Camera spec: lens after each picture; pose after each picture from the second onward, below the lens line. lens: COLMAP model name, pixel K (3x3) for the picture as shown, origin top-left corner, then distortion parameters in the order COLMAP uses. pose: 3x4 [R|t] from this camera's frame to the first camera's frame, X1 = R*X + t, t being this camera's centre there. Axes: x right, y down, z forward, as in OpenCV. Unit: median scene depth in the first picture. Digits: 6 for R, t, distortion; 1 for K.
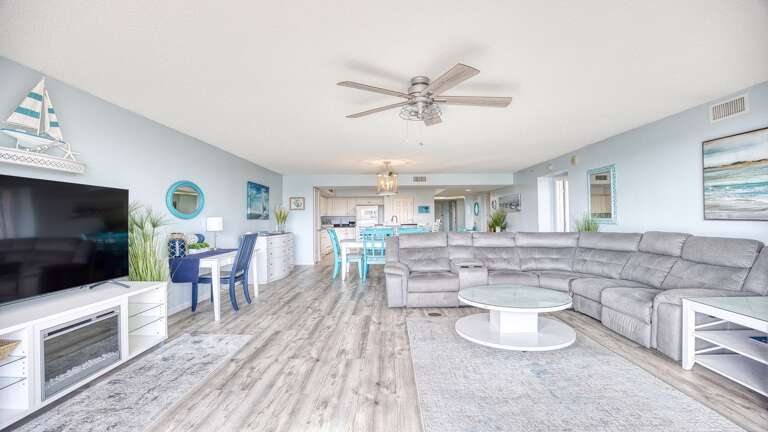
lens RADIAL K [[358.4, 0, 381.6], [0, 358.4, 215.0], [0, 0, 1]] dist [-0.049226, 0.006688]
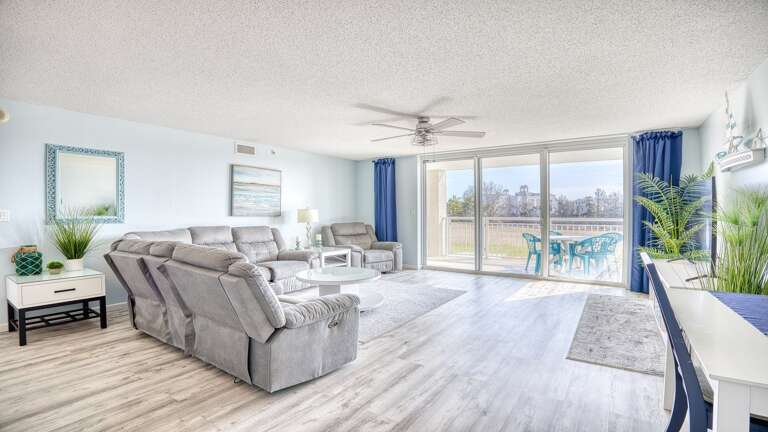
lens RADIAL K [[358.4, 0, 379.5], [0, 358.4, 215.9], [0, 0, 1]] dist [-0.049226, 0.006688]
pose [[-0.832394, 0.004392, 0.554167, -0.459004], [0.002750, 0.999989, -0.003796, 0.021682], [-0.554178, -0.001636, -0.832397, 1.937003]]
